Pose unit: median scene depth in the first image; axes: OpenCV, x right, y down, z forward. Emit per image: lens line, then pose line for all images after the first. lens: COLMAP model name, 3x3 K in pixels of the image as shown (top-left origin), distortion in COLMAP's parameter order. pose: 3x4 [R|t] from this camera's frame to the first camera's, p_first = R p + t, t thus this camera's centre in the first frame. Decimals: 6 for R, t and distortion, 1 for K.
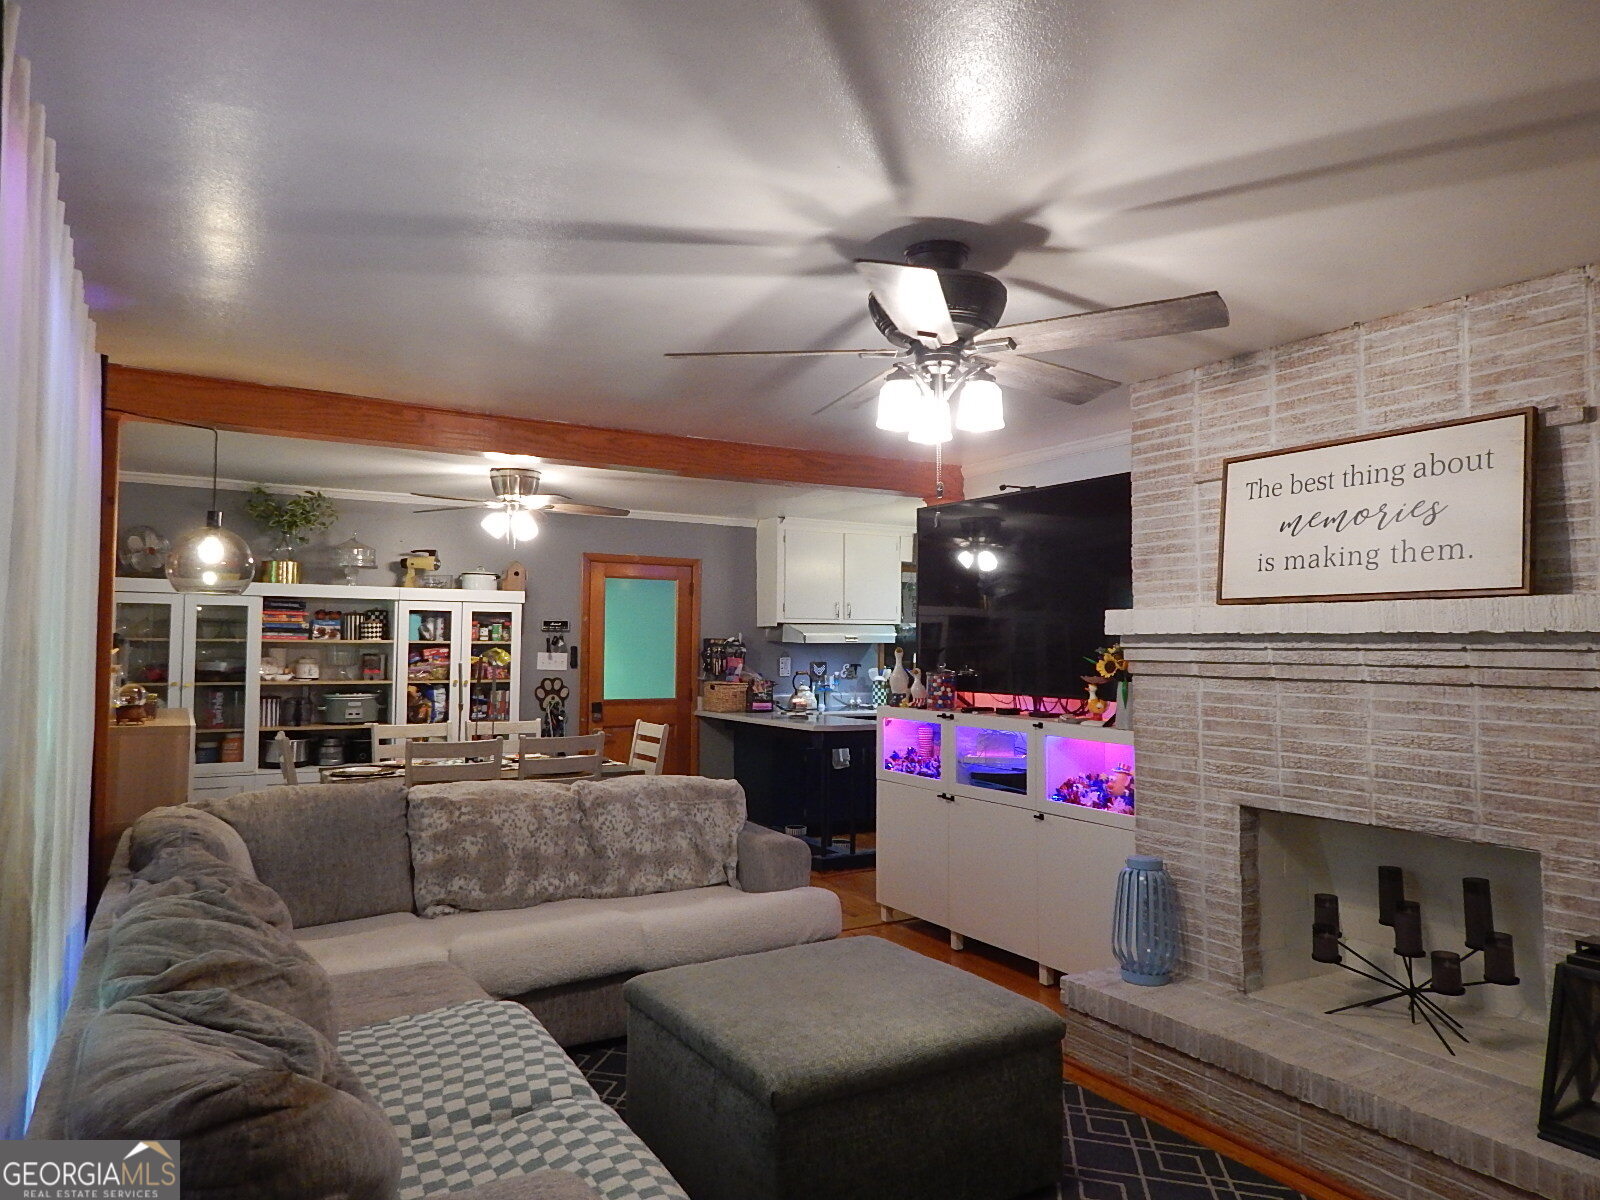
lens RADIAL K [[1061.8, 0, 808.3], [0, 1061.8, 595.7], [0, 0, 1]] dist [0.011254, -0.010710]
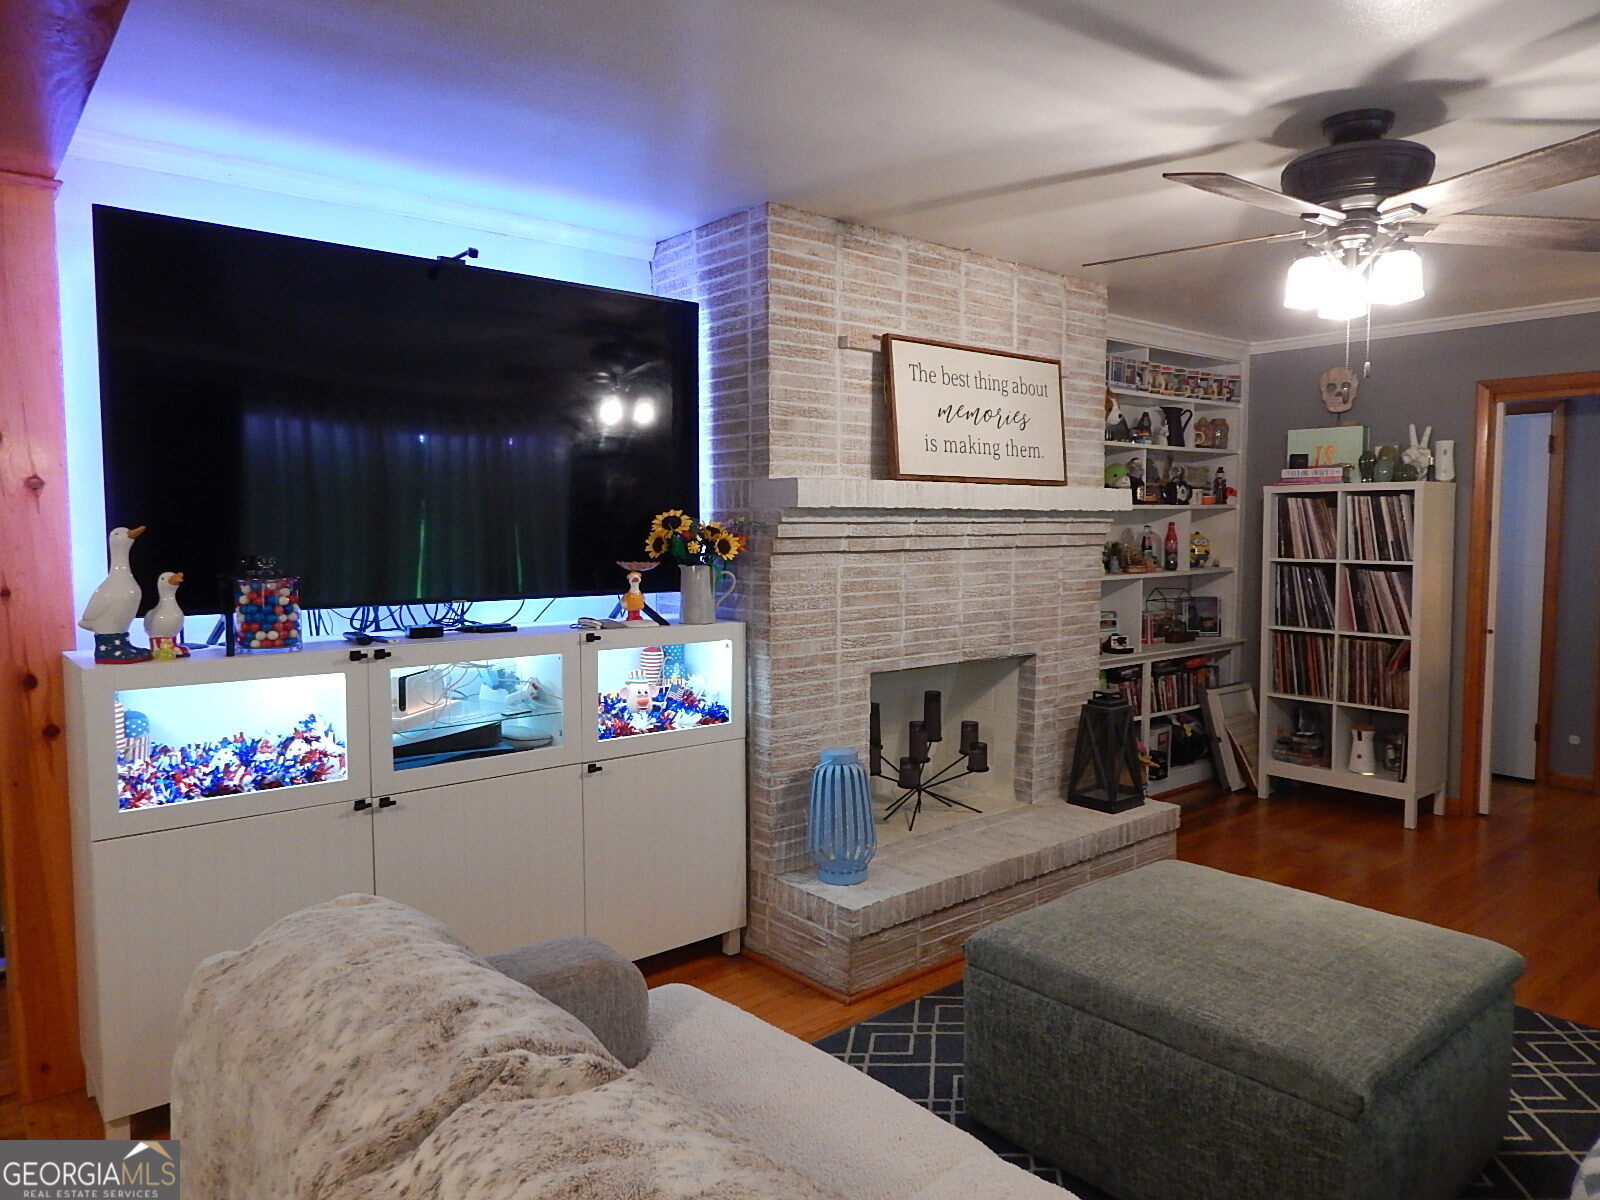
lens RADIAL K [[1061.8, 0, 808.3], [0, 1061.8, 595.7], [0, 0, 1]] dist [0.011254, -0.010710]
pose [[-0.157361, -0.072329, 0.984889, -0.624633], [-0.045083, 0.996801, 0.066001, 0.057517], [-0.986512, -0.034016, -0.160118, 1.276666]]
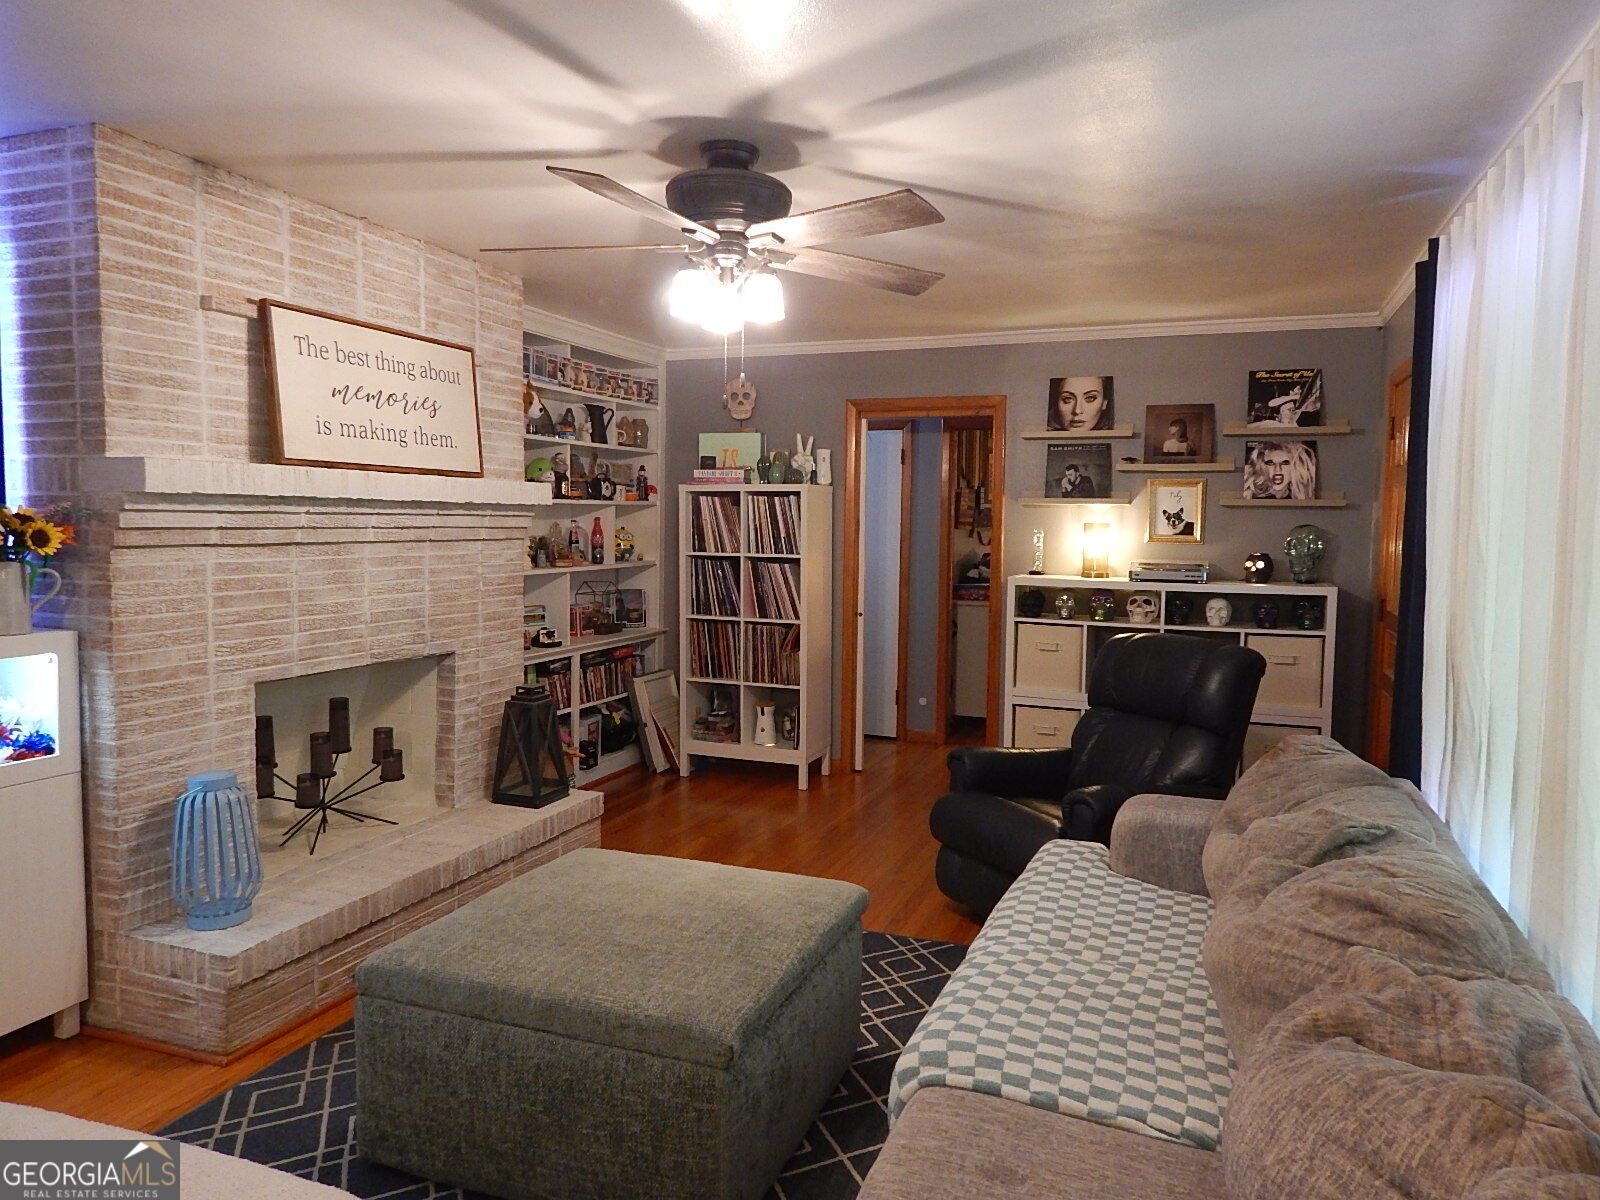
lens RADIAL K [[1061.8, 0, 808.3], [0, 1061.8, 595.7], [0, 0, 1]] dist [0.011254, -0.010710]
pose [[-0.615003, -0.067934, 0.785593, -0.625065], [-0.051647, 0.997613, 0.045836, 0.057116], [-0.786832, -0.012384, -0.617043, 1.237814]]
